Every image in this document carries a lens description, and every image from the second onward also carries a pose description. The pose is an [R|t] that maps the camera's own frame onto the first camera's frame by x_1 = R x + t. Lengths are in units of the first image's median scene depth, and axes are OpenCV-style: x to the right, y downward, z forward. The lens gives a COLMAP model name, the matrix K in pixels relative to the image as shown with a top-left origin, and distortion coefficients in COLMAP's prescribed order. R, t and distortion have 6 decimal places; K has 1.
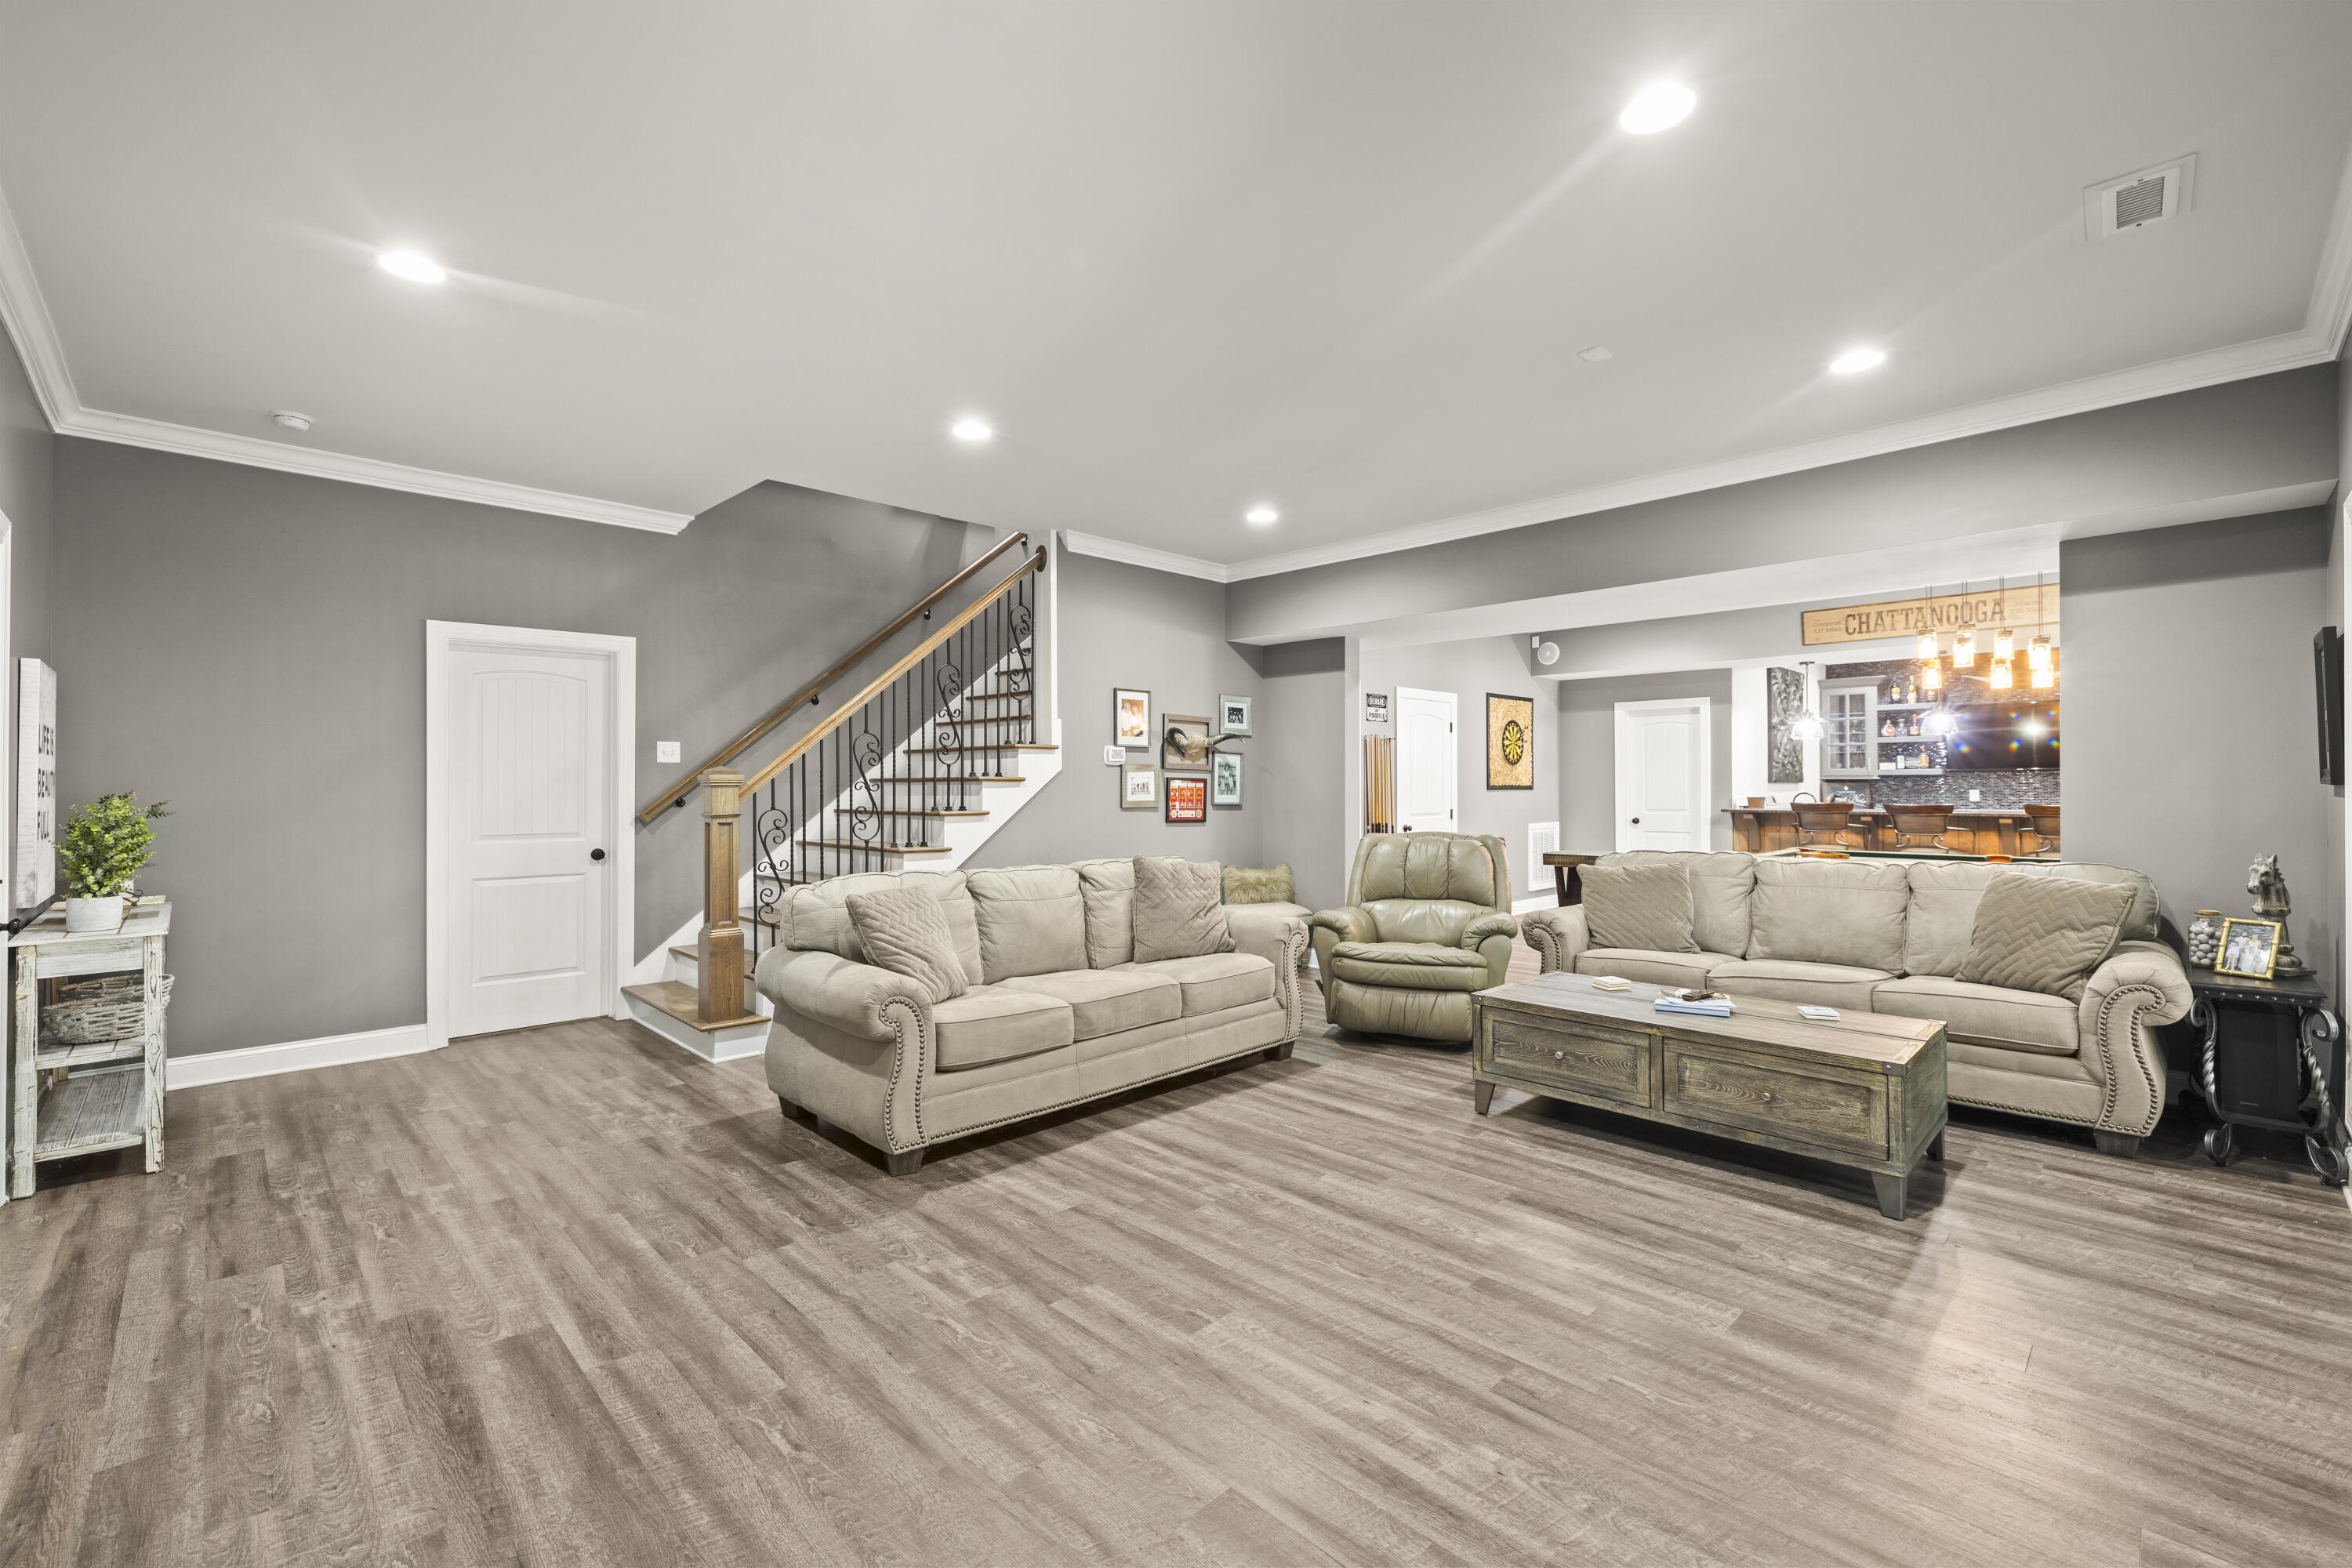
lens RADIAL K [[1015.6, 0, 1184.5], [0, 1015.6, 785.1], [0, 0, 1]] dist [0.006002, 0.001432]
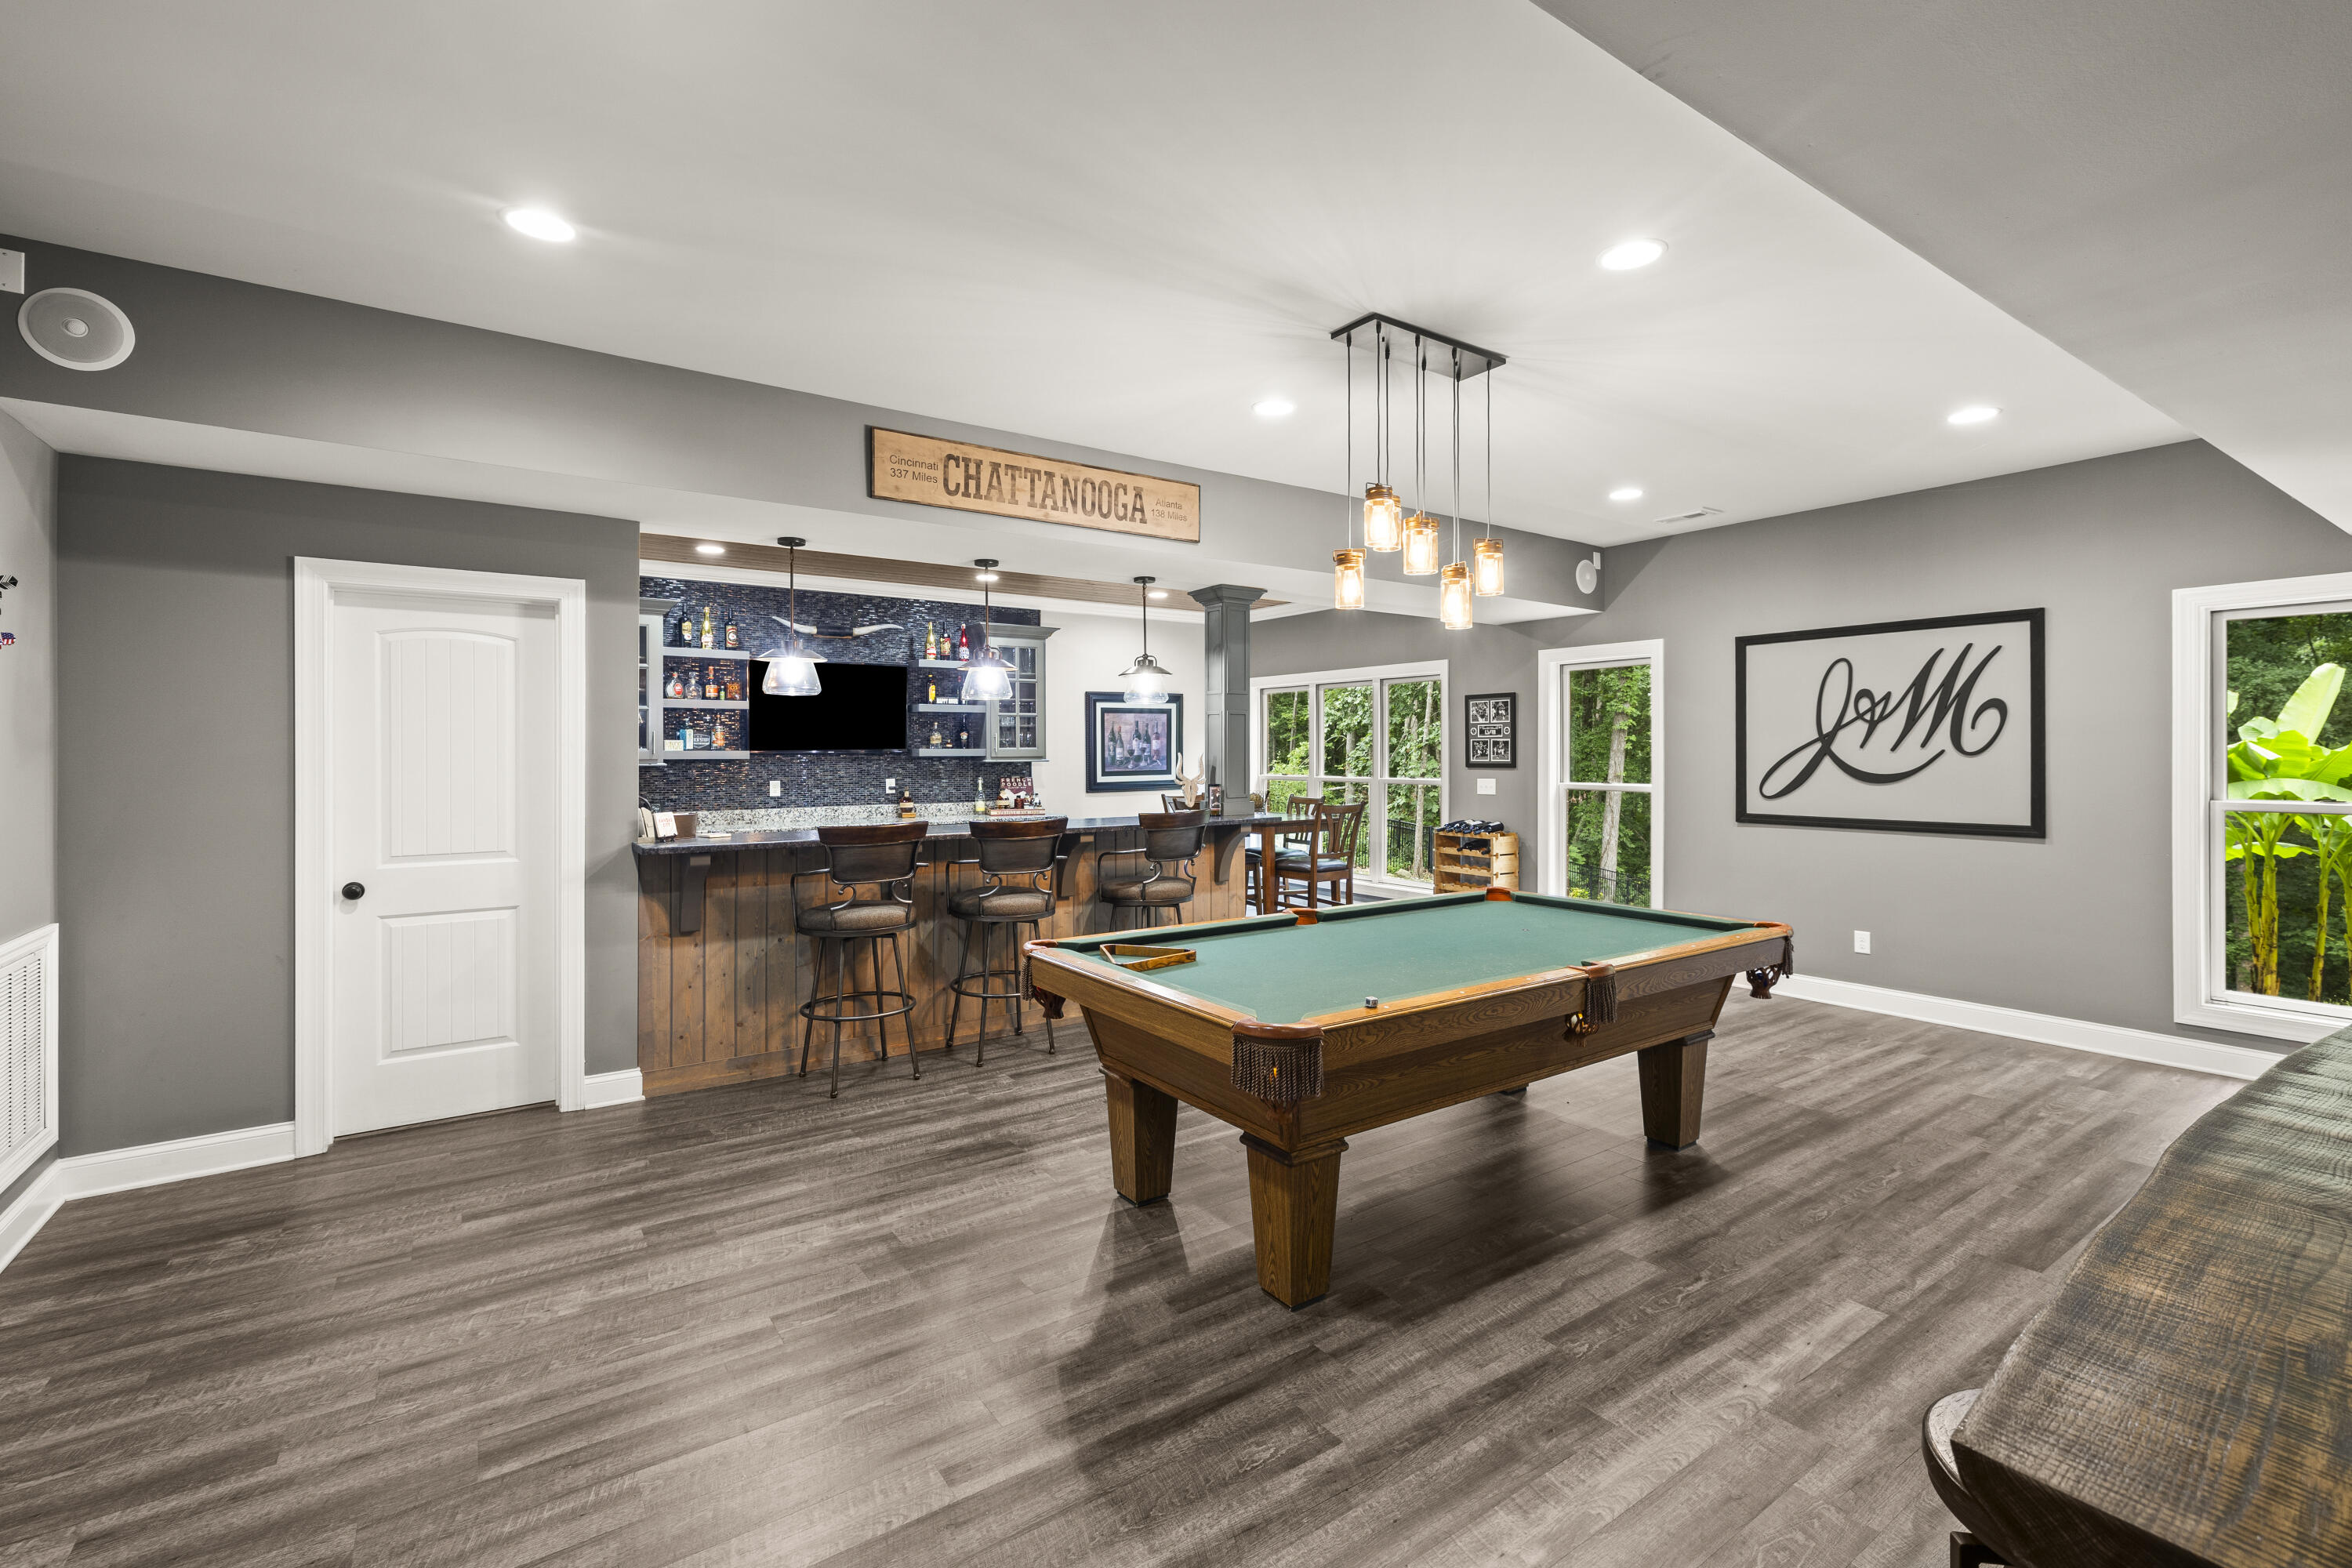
lens RADIAL K [[1015.6, 0, 1164.7], [0, 1015.6, 765.7], [0, 0, 1]] dist [0.006002, 0.001432]
pose [[0.150785, -0.012347, 0.988489, 0.173714], [0.000845, 0.999923, 0.012361, -0.019593], [-0.988566, -0.001028, 0.150784, 0.886176]]
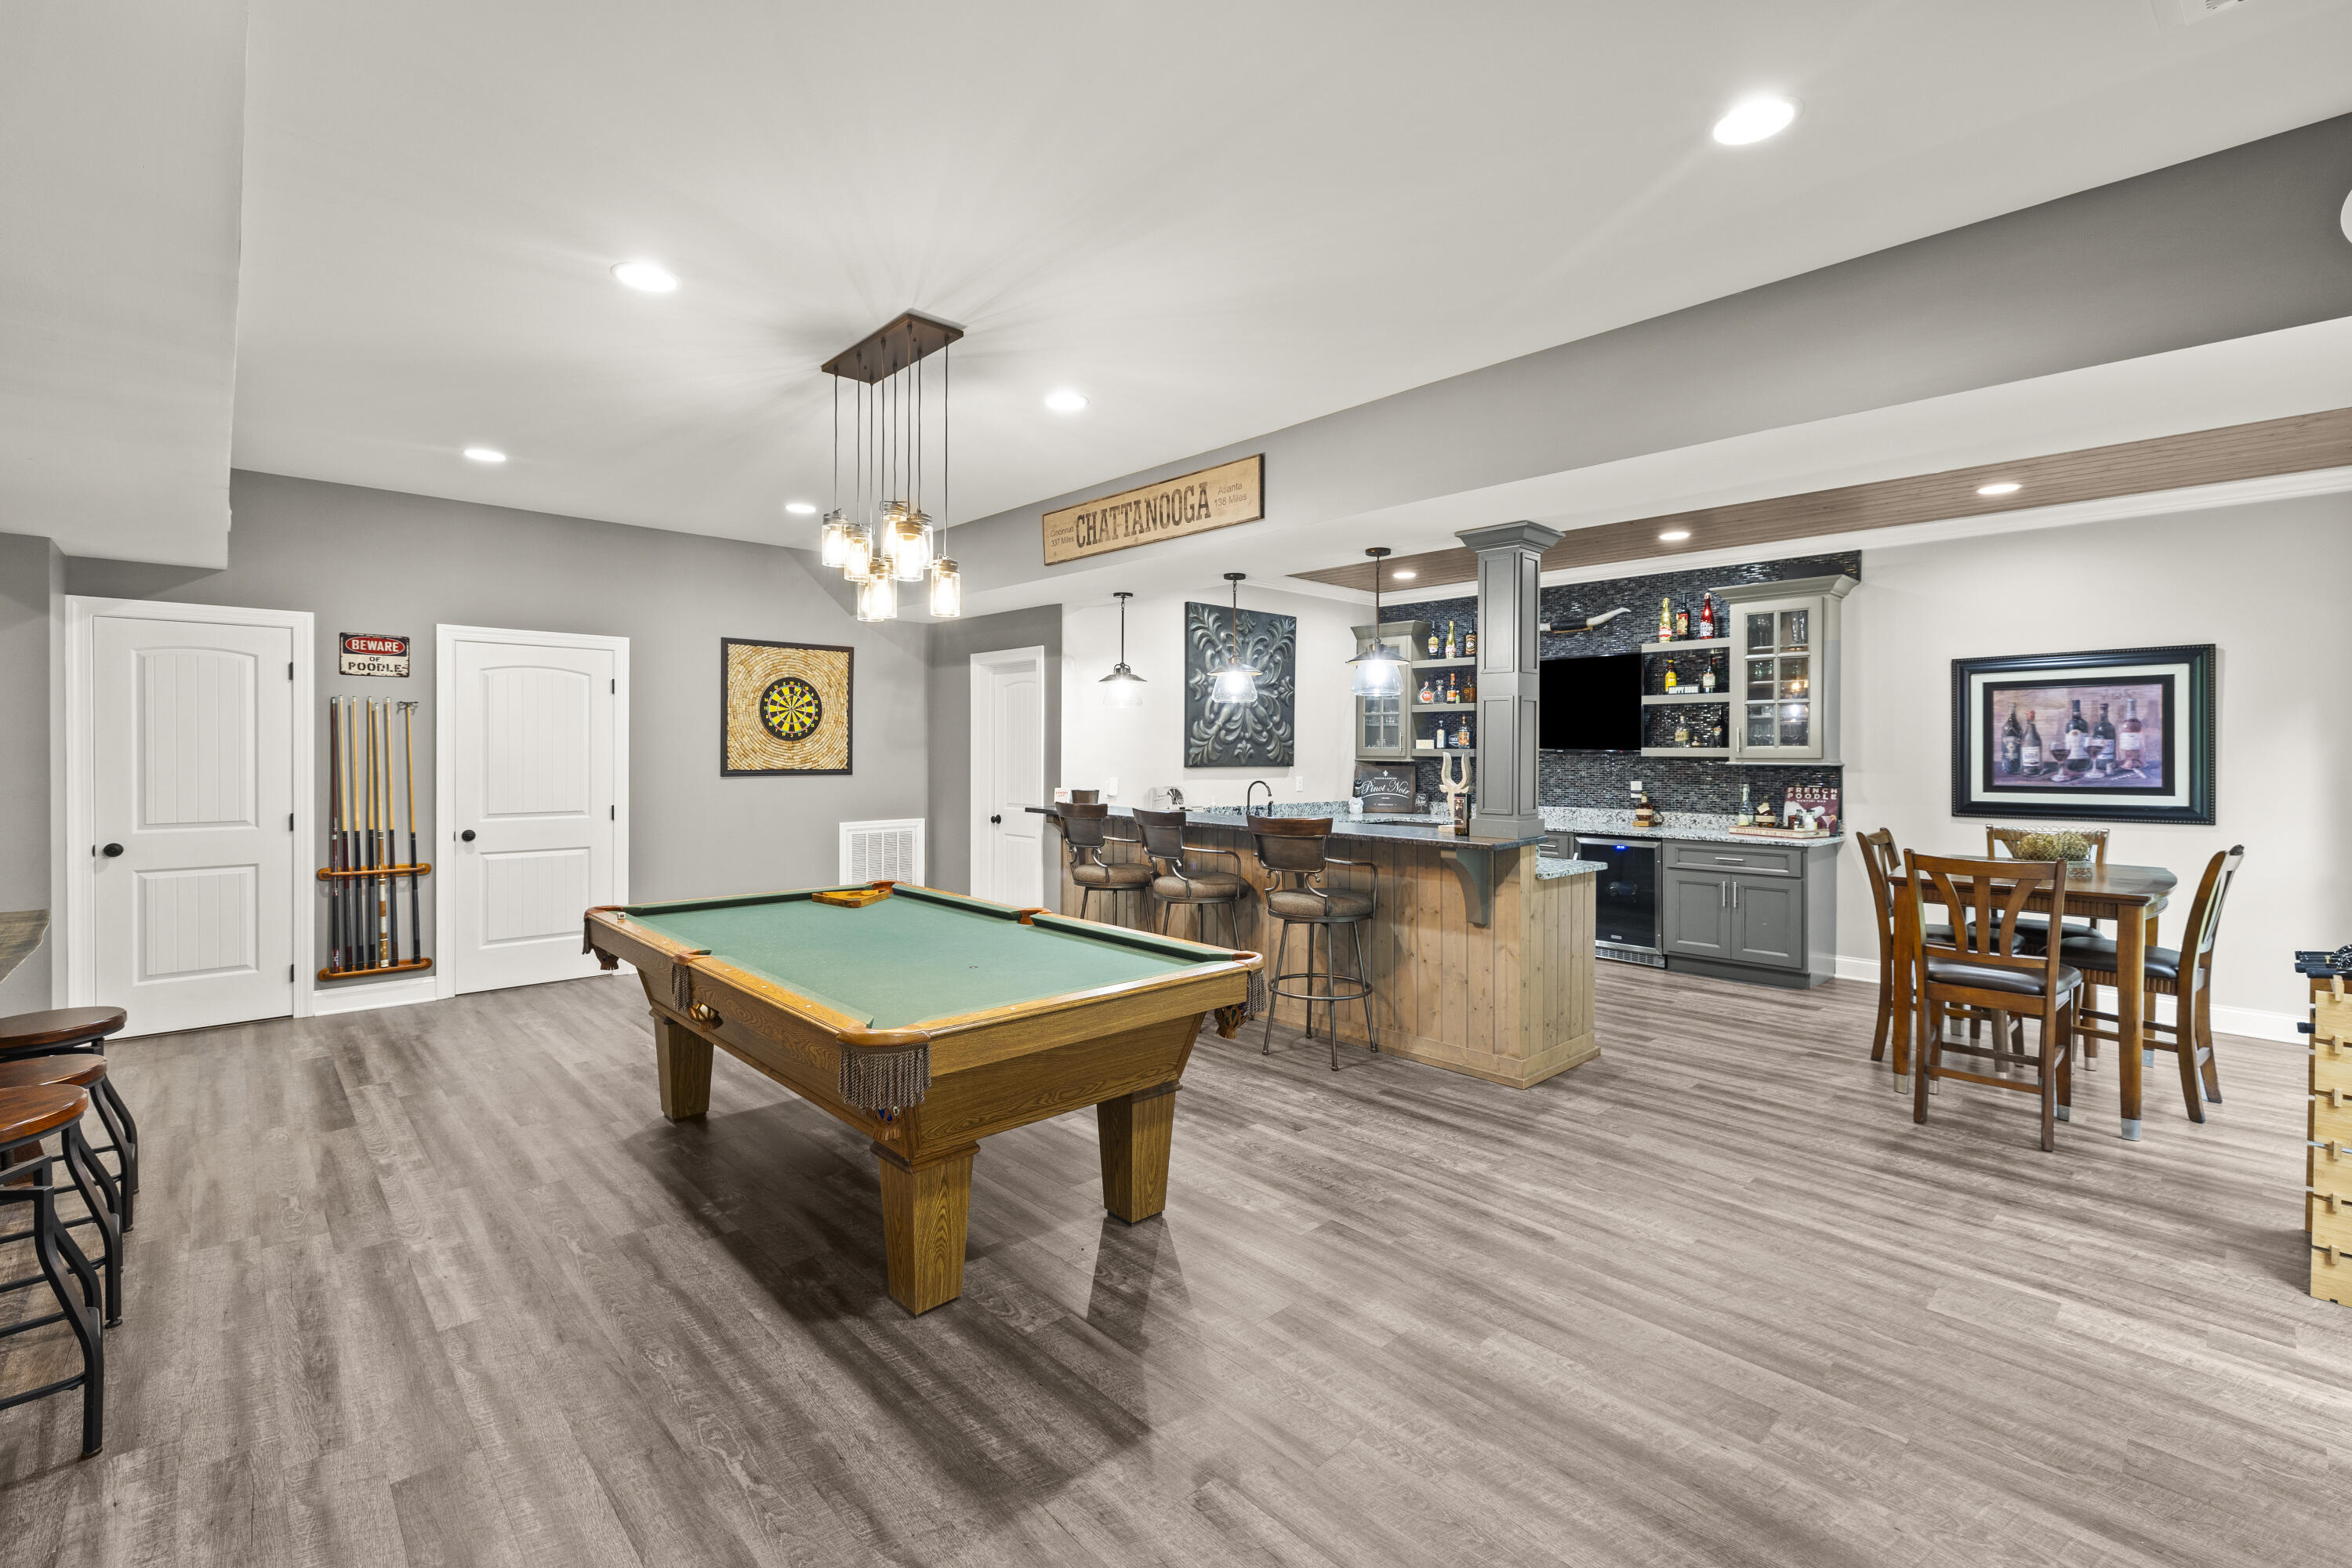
lens RADIAL K [[1015.6, 0, 1176.4], [0, 1015.6, 758.1], [0, 0, 1]] dist [0.006002, 0.001432]
pose [[0.999951, 0.005372, 0.008347, 0.765371], [-0.005456, 0.999934, 0.010134, -0.021805], [-0.008292, -0.010179, 0.999914, 0.380444]]
